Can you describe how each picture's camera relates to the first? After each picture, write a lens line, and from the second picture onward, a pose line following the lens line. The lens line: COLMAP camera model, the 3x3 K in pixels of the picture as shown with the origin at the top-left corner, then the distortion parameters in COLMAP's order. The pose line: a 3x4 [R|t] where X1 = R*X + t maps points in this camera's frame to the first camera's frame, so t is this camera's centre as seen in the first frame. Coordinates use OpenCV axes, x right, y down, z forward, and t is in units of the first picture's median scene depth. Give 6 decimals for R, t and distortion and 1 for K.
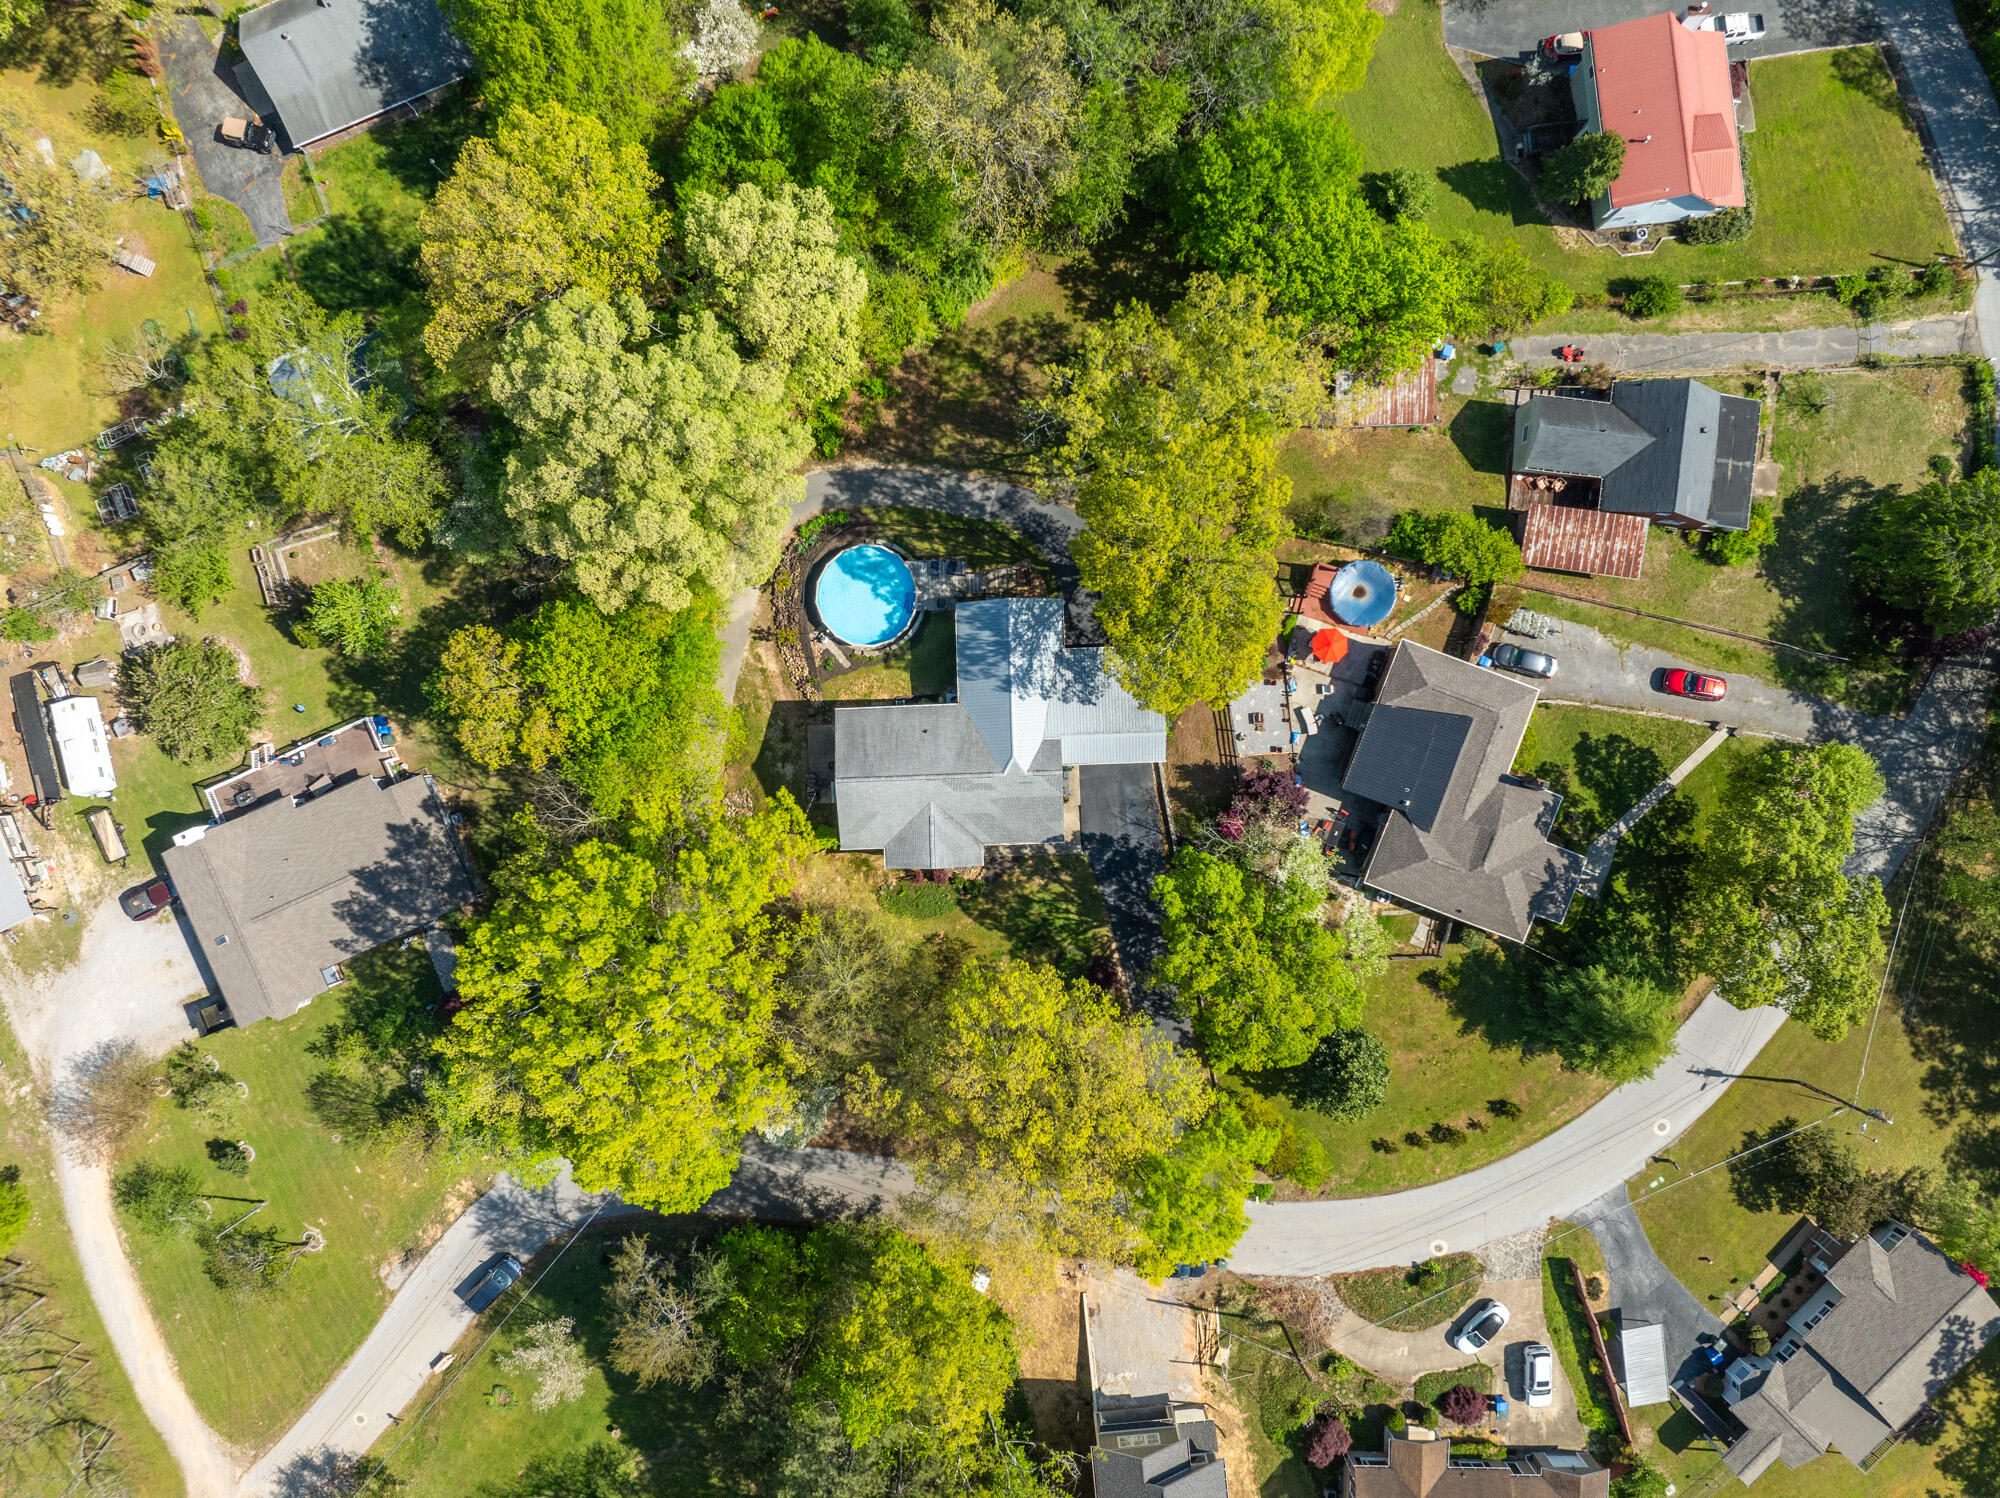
lens RADIAL K [[1401.7, 0, 997.2], [0, 1401.7, 757.4], [0, 0, 1]] dist [-0.056753, 0.003027]
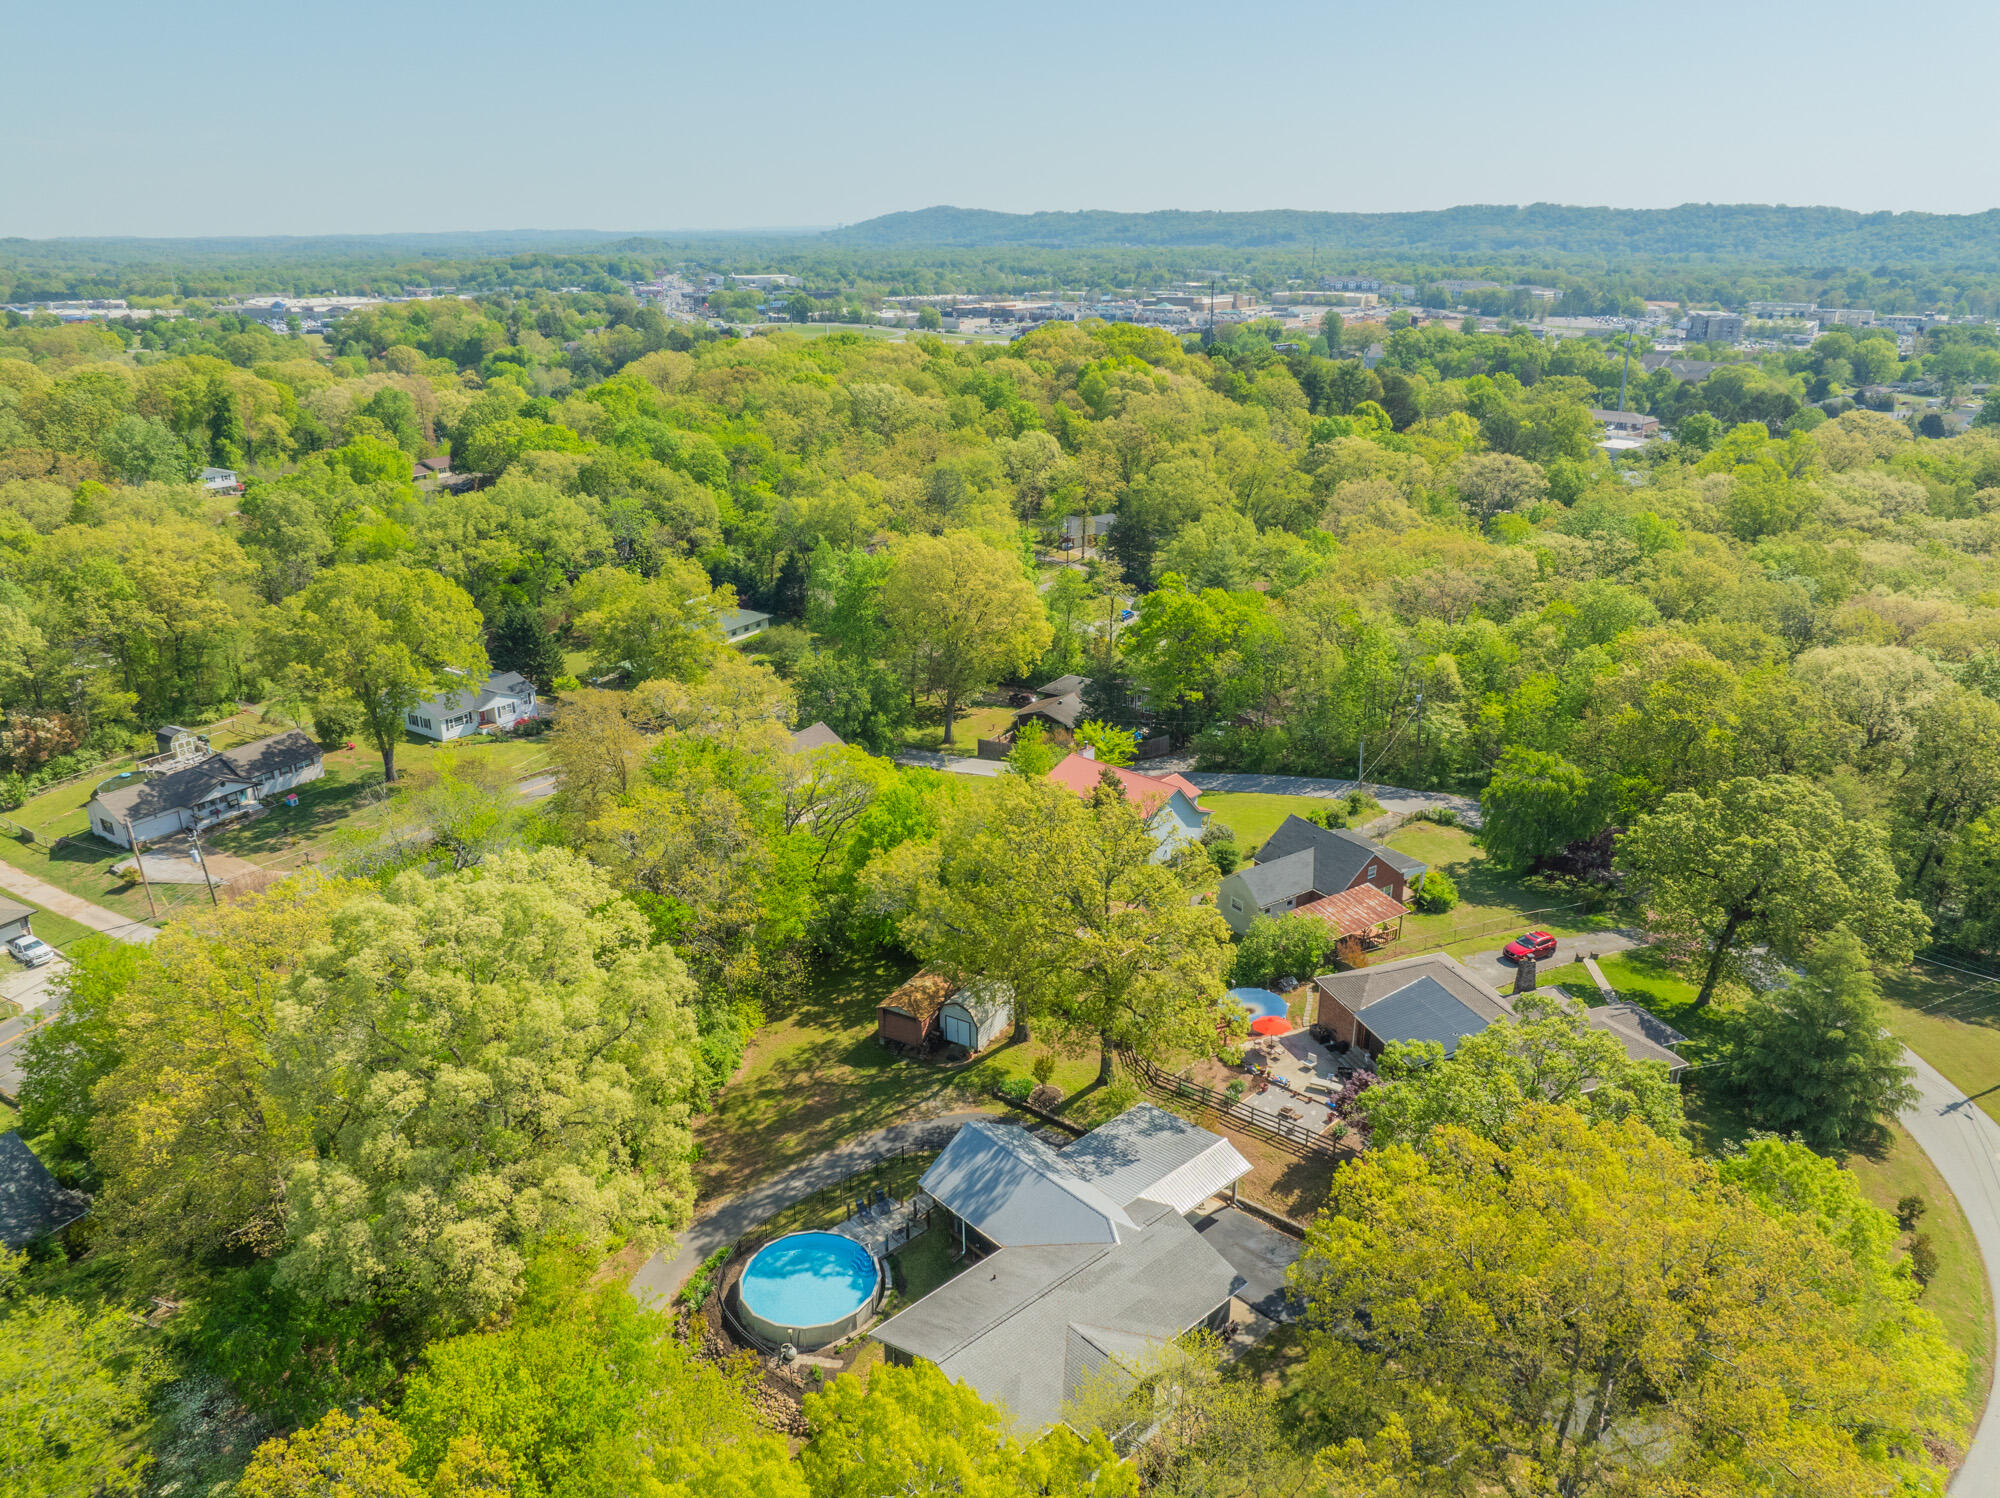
lens RADIAL K [[1401.7, 0, 997.2], [0, 1401.7, 757.4], [0, 0, 1]] dist [-0.056753, 0.003027]
pose [[0.764227, -0.214484, 0.608238, -0.409683], [0.644467, 0.217592, -0.733018, 0.426426], [0.024873, 0.952182, 0.304517, 0.533096]]
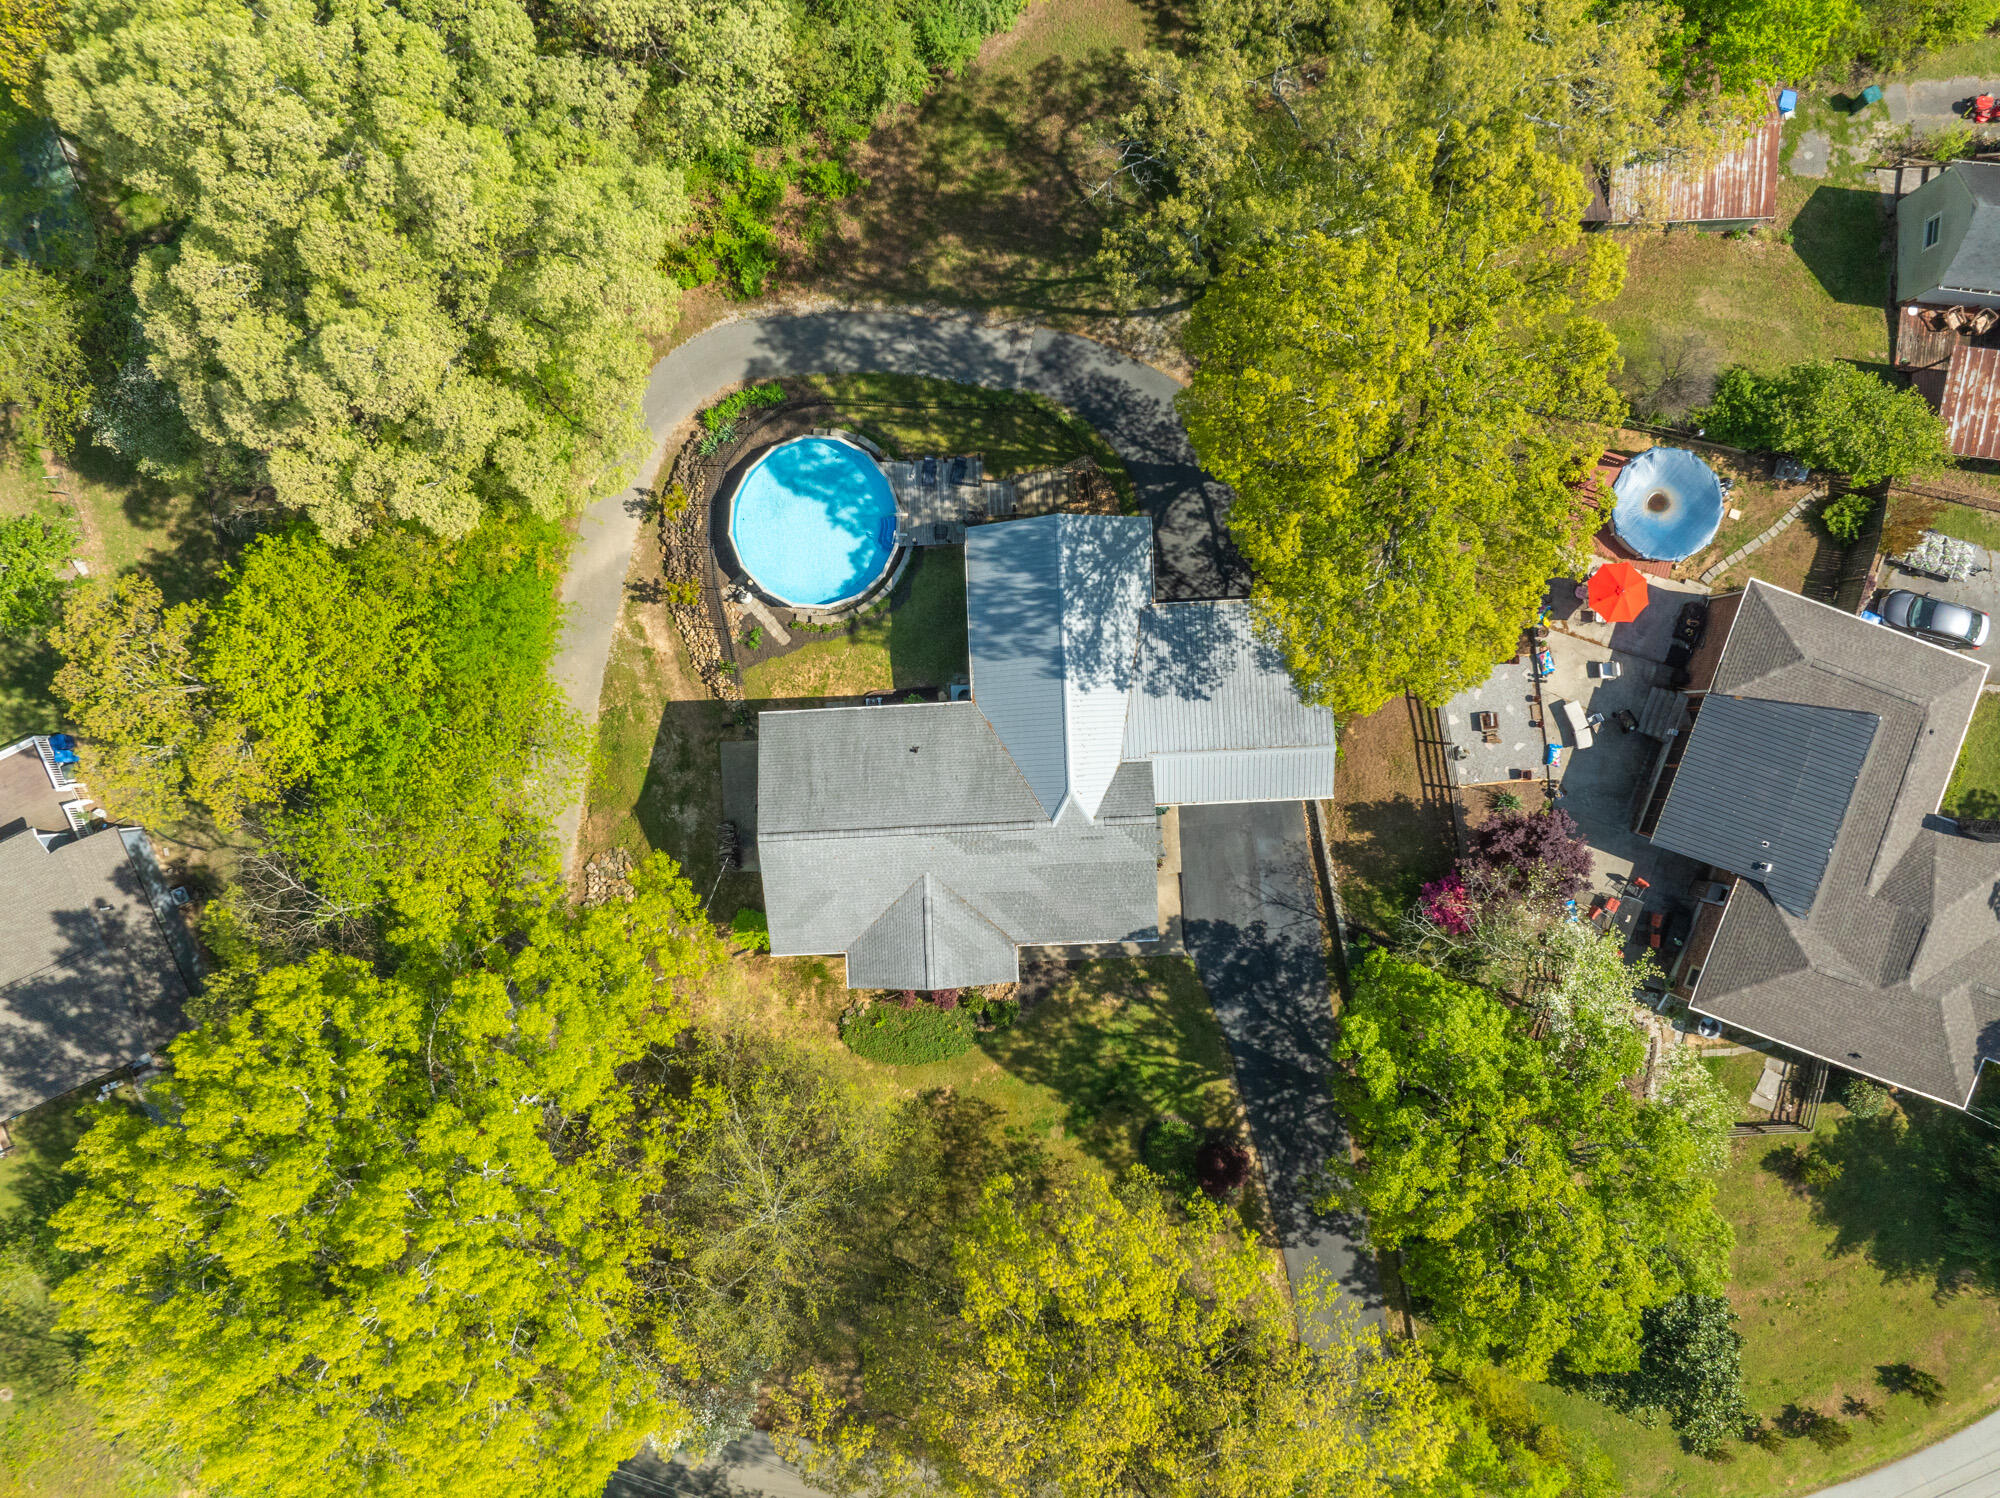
lens RADIAL K [[1401.7, 0, 997.2], [0, 1401.7, 757.4], [0, 0, 1]] dist [-0.056753, 0.003027]
pose [[0.999789, -0.011345, -0.017107, -0.007770], [0.011240, 0.999917, -0.006220, -0.011642], [0.017176, 0.006026, 0.999834, 0.416011]]
